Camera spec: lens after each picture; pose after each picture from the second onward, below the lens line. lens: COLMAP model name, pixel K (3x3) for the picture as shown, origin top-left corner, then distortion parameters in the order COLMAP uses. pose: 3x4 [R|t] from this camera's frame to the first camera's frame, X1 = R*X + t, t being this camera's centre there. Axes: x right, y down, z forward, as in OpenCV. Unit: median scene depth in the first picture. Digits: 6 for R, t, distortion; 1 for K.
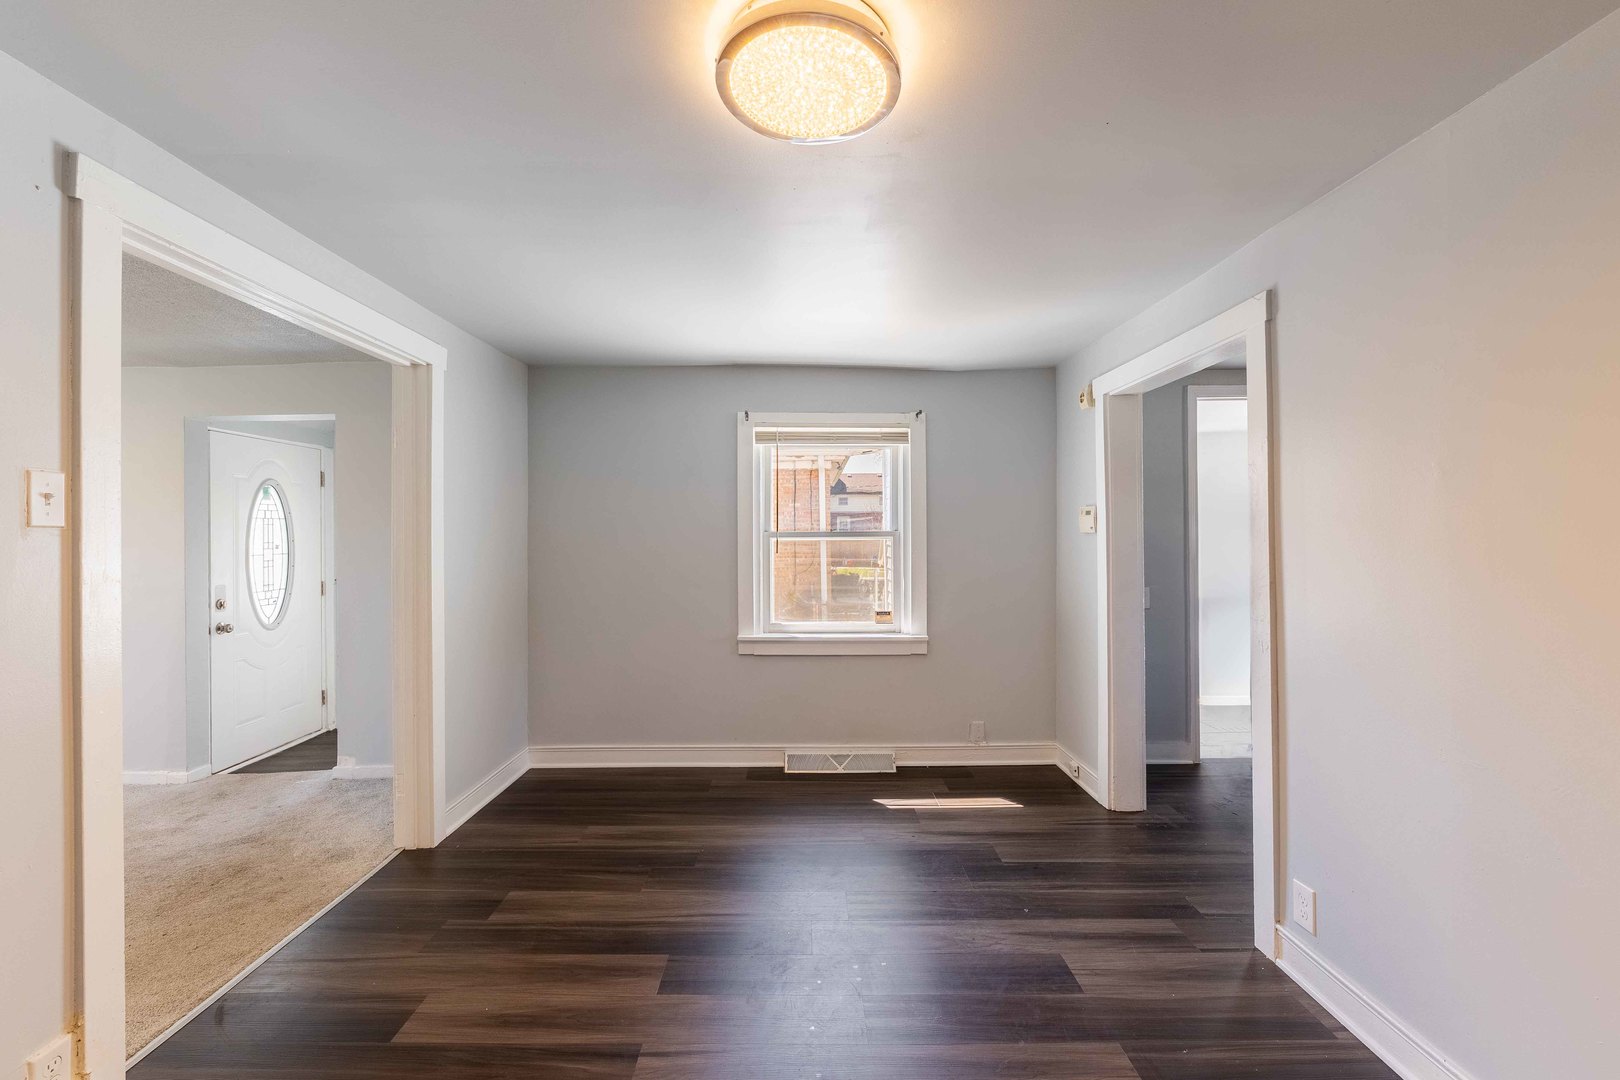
lens RADIAL K [[662.5, 0, 811.6], [0, 662.5, 539.1], [0, 0, 1]] dist [-0.001849, -0.000143]
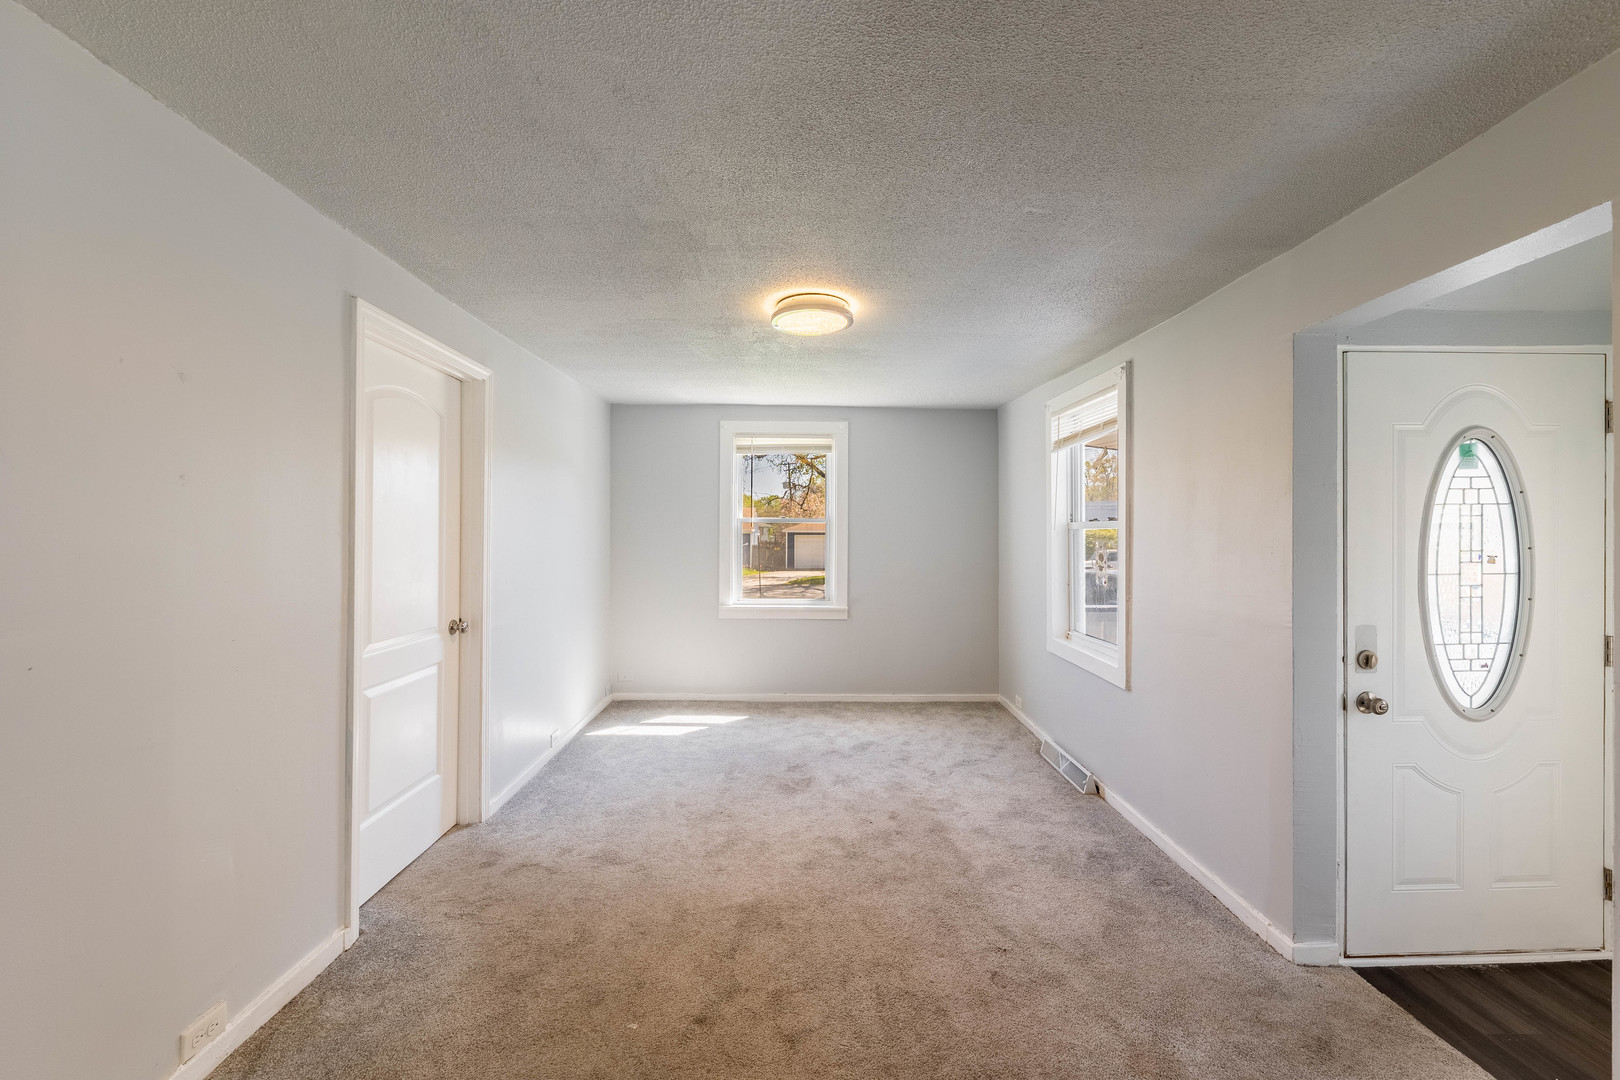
lens RADIAL K [[642.7, 0, 808.9], [0, 642.7, 537.1], [0, 0, 1]] dist [-0.007079, -0.000149]
pose [[0.005285, -0.003245, -0.999981, -0.327376], [-0.011718, 0.999926, -0.003307, 0.002514], [0.999917, 0.011735, 0.005247, 0.482513]]
